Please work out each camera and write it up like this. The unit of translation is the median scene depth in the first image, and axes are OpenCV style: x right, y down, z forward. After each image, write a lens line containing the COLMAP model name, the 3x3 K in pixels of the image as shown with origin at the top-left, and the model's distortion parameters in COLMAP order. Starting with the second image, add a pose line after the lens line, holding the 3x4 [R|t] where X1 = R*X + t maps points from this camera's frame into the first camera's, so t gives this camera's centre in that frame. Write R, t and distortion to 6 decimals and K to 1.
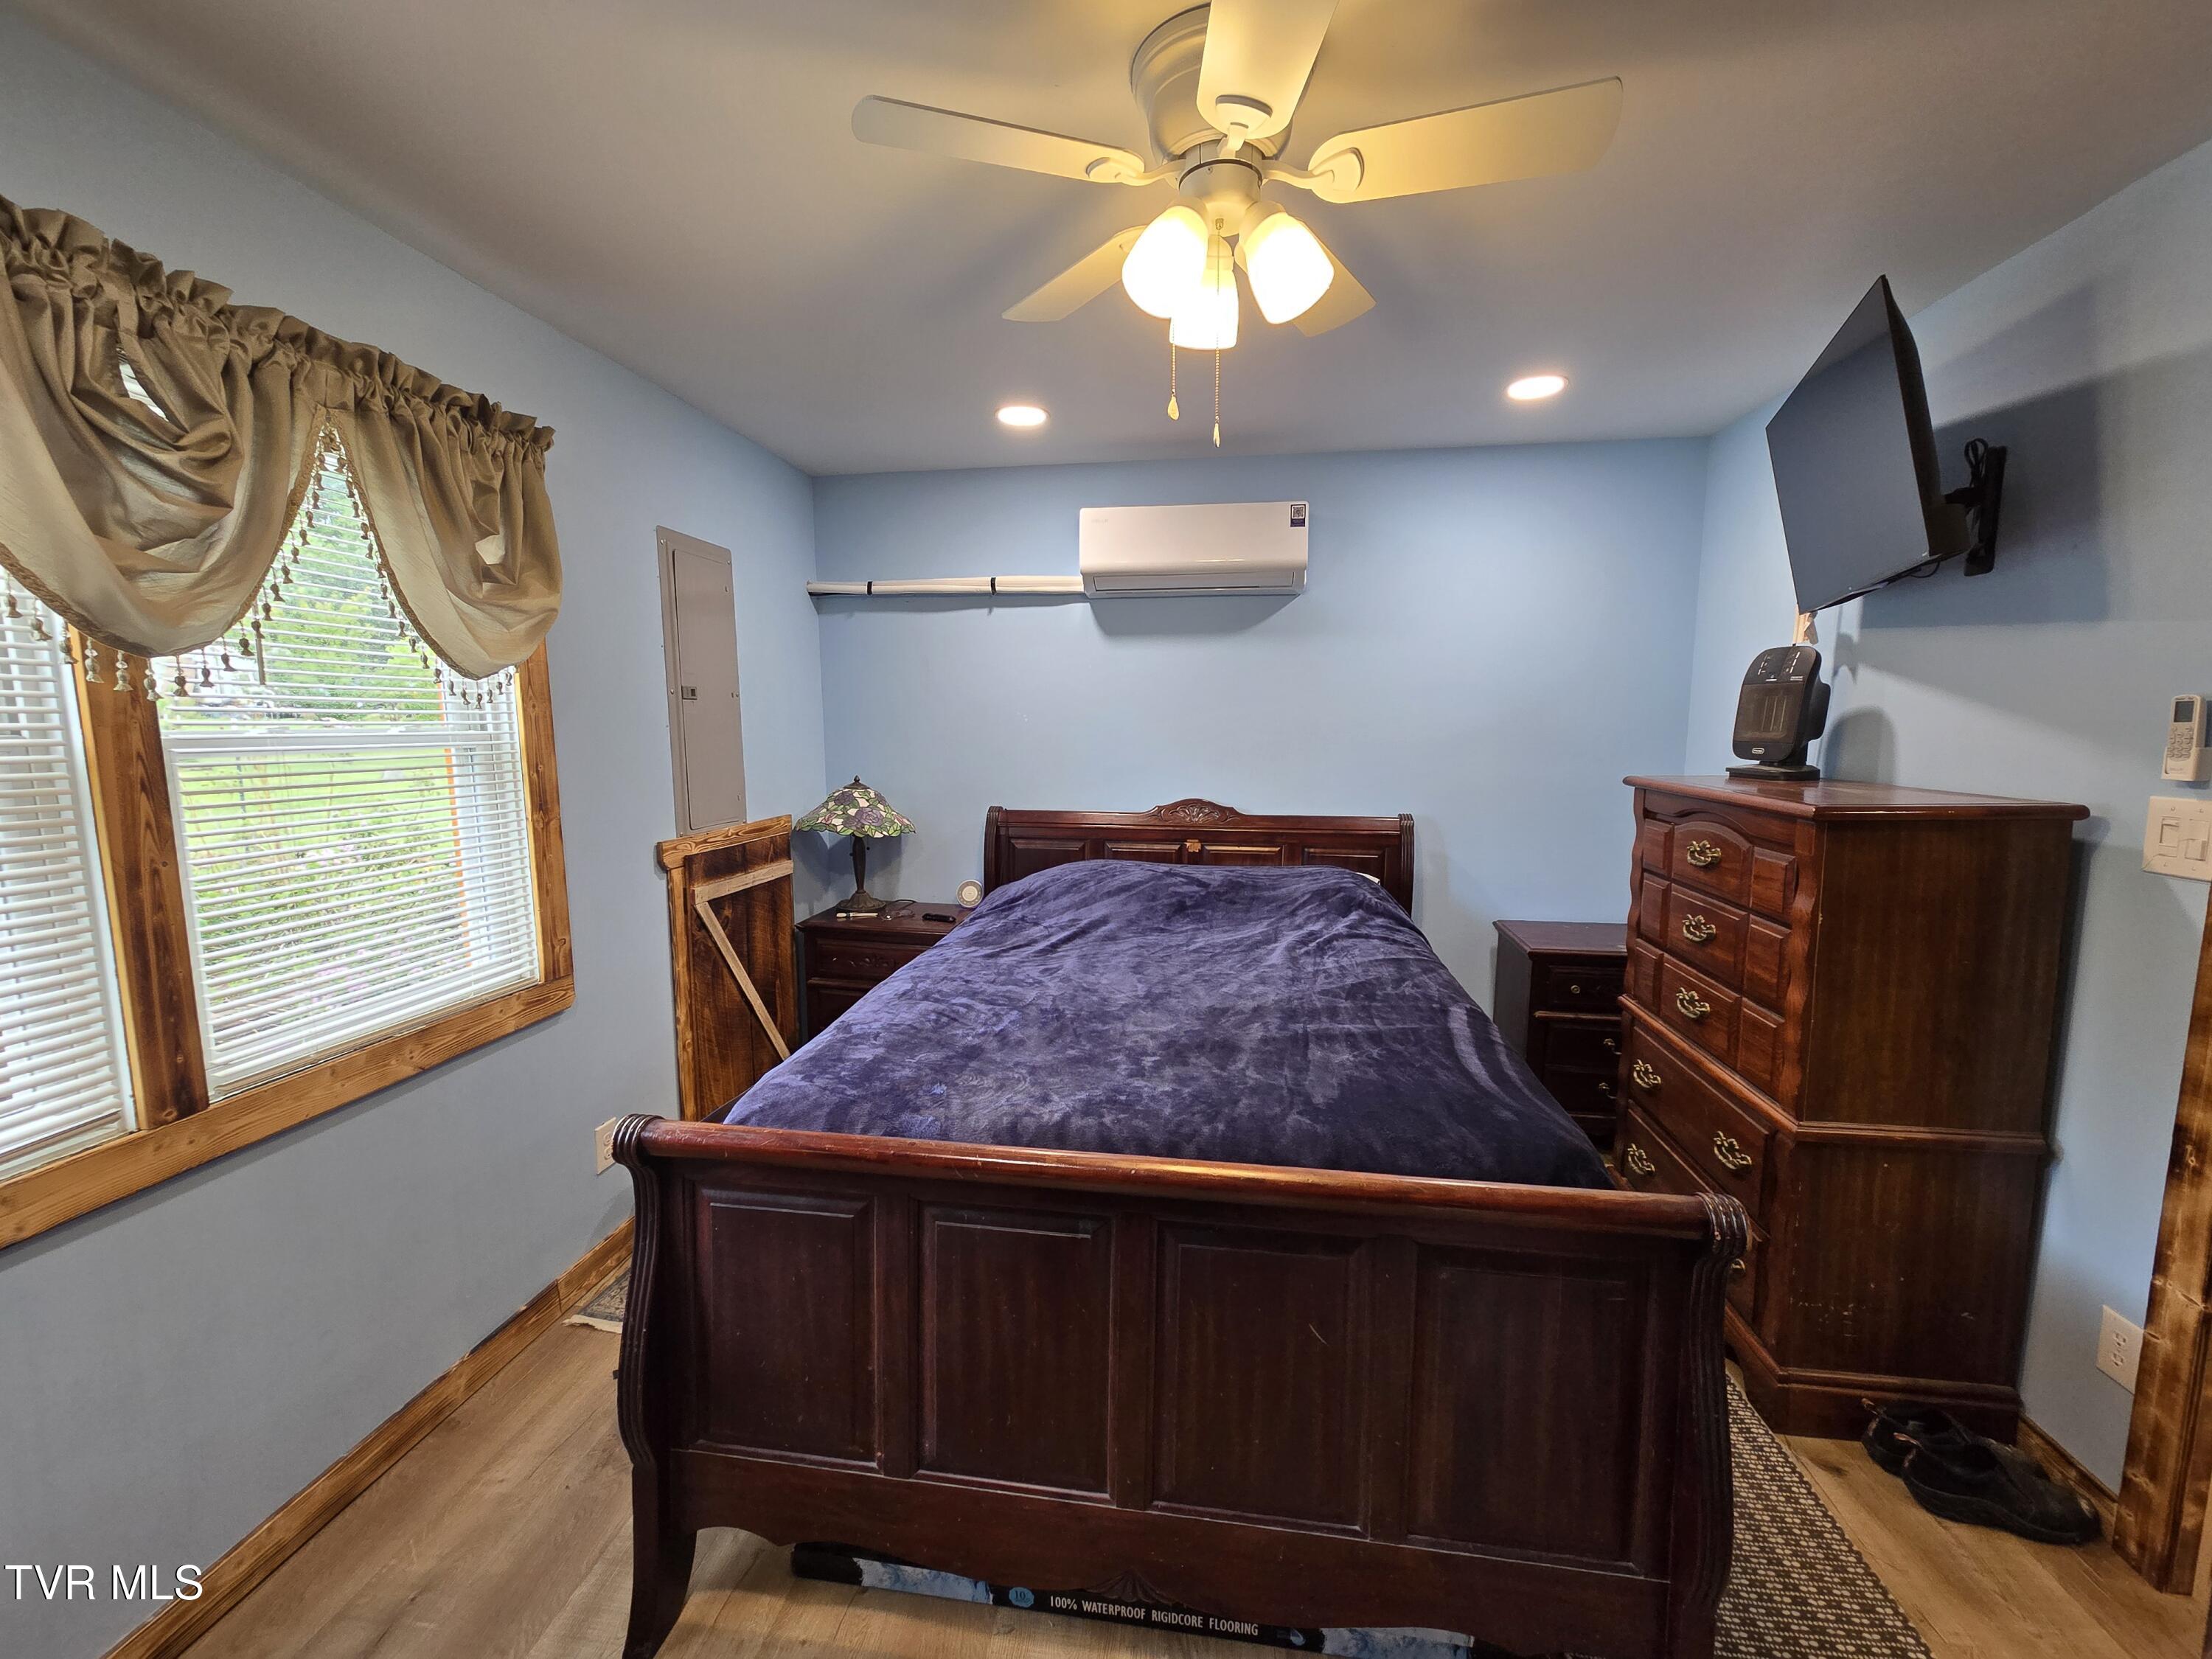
lens RADIAL K [[907.1, 0, 1108.1], [0, 907.1, 827.6], [0, 0, 1]] dist [-0.002723, 0.002655]
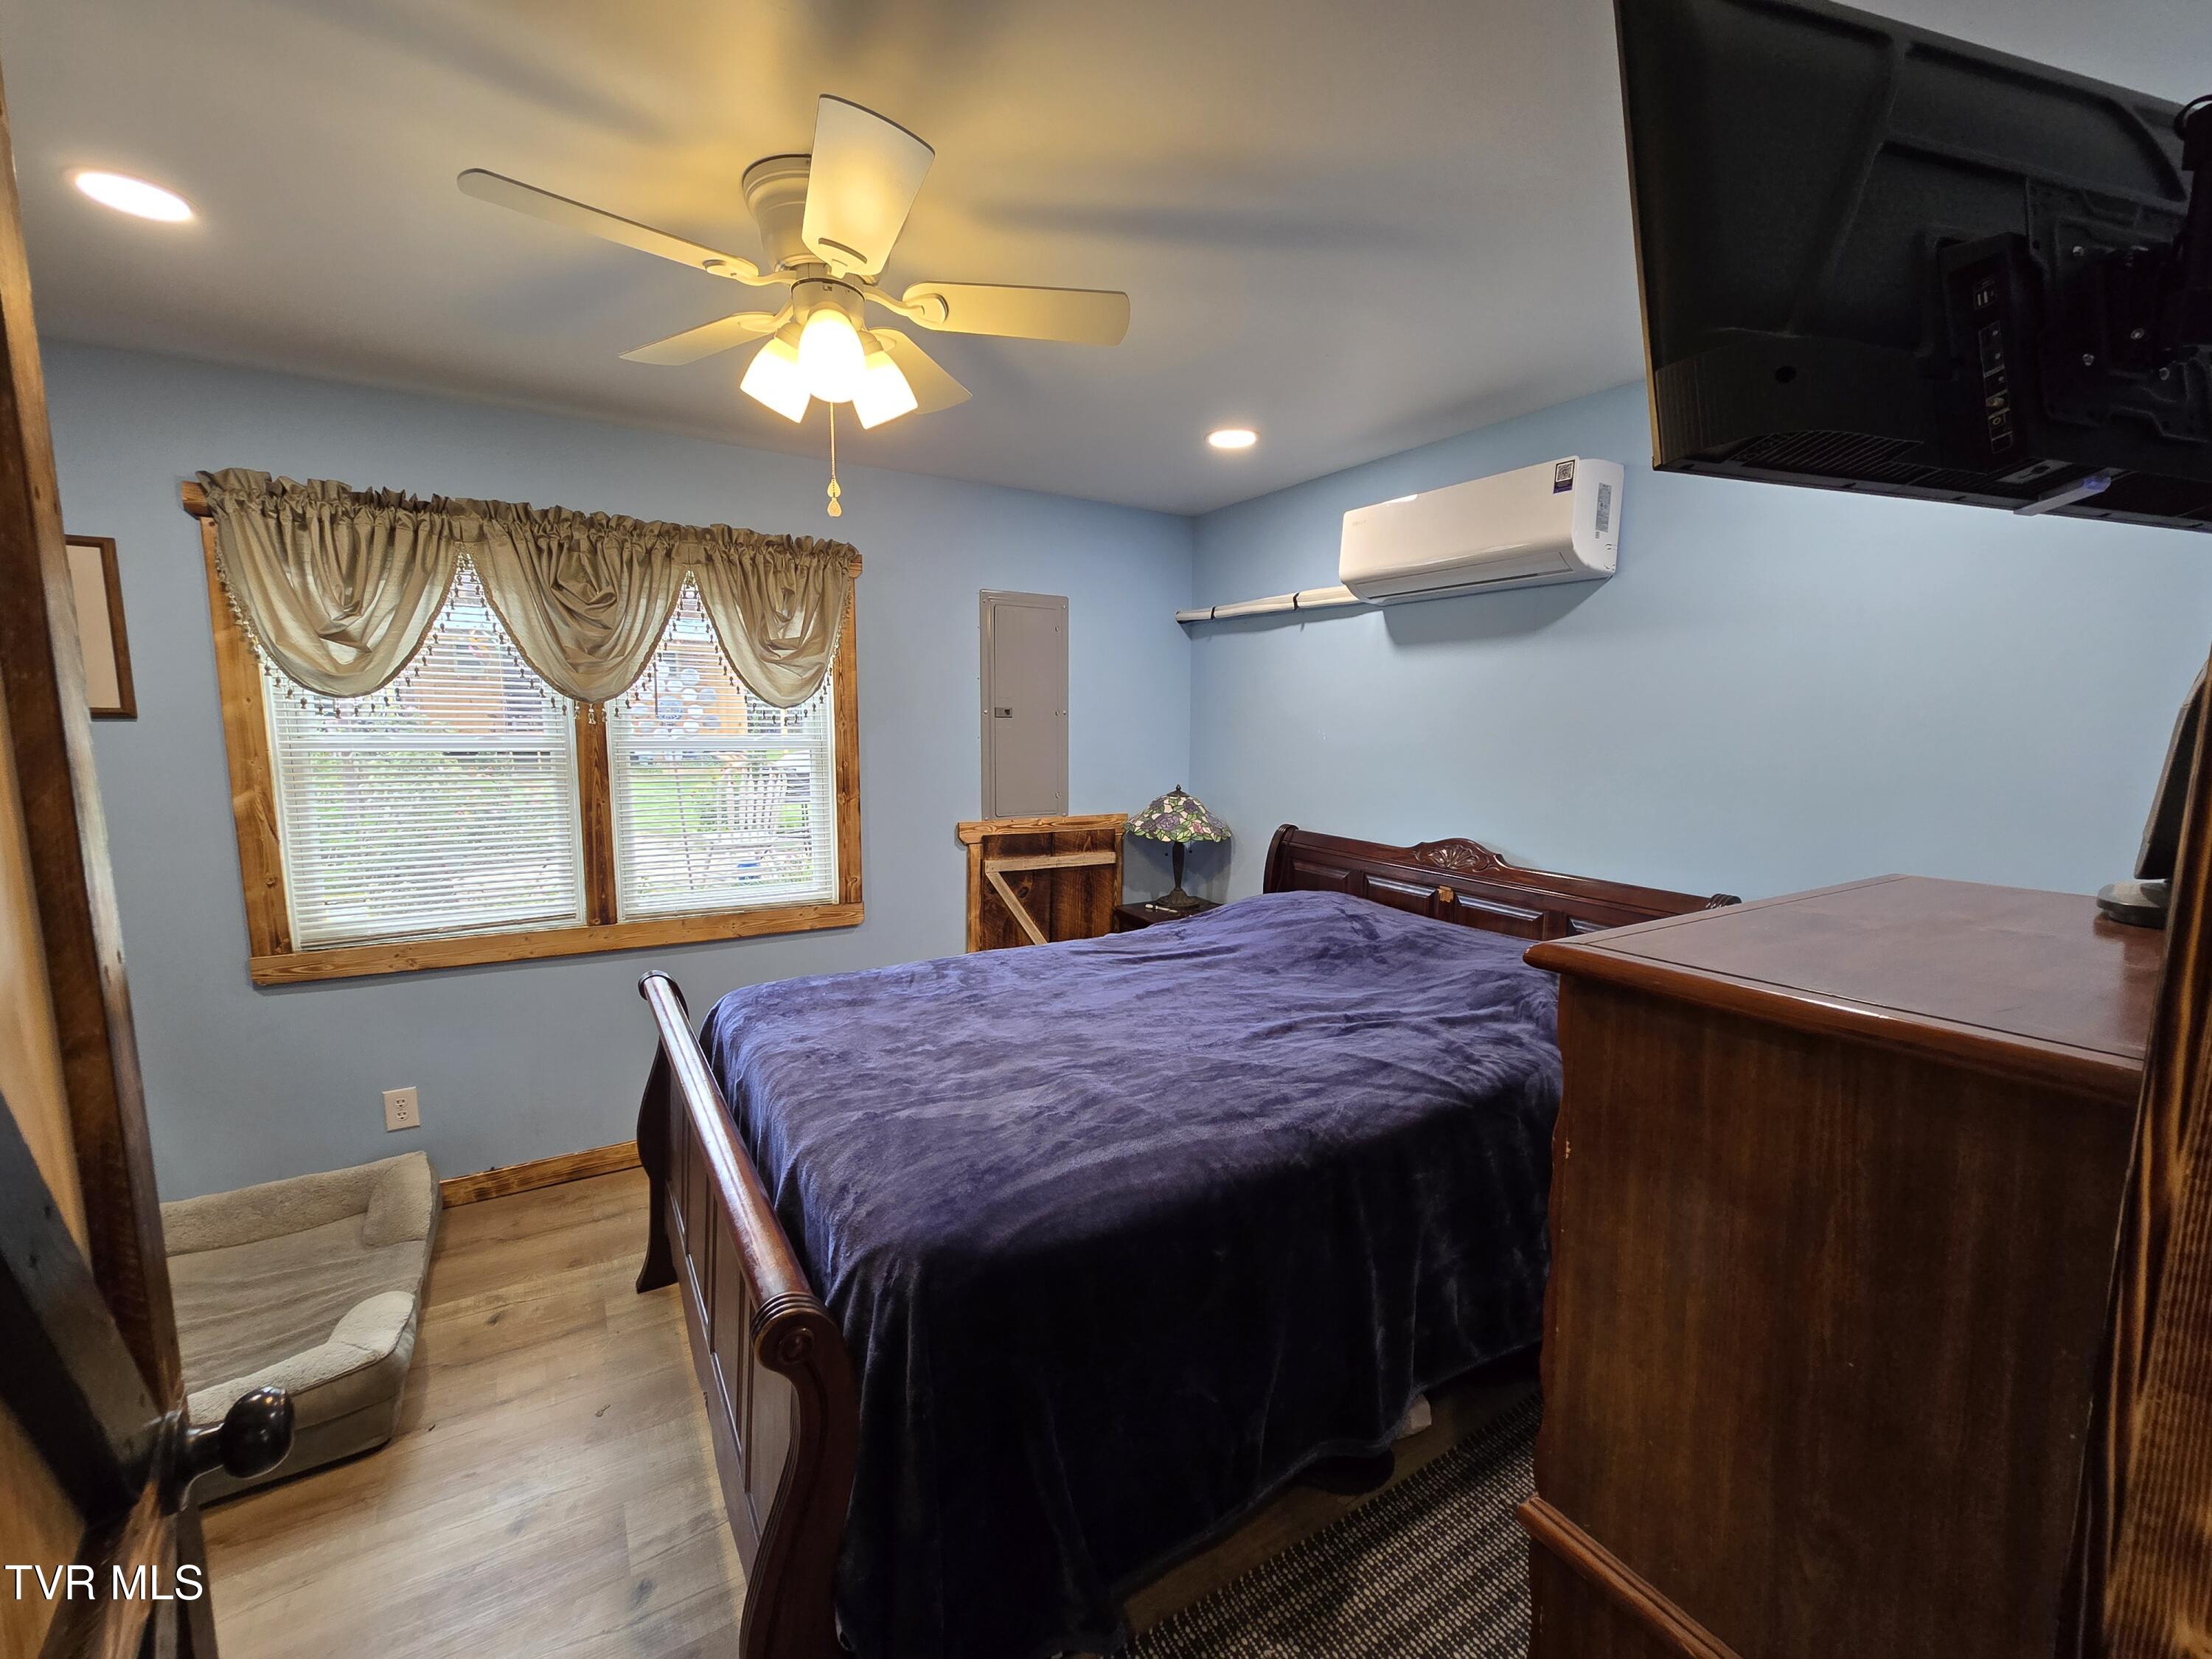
lens RADIAL K [[907.1, 0, 1107.8], [0, 907.1, 829.8], [0, 0, 1]] dist [-0.002723, 0.002655]
pose [[0.637786, 0.101164, -0.763541, 0.730750], [-0.103573, 0.993597, 0.045131, -0.061861], [0.763218, 0.050299, 0.644181, 0.310765]]
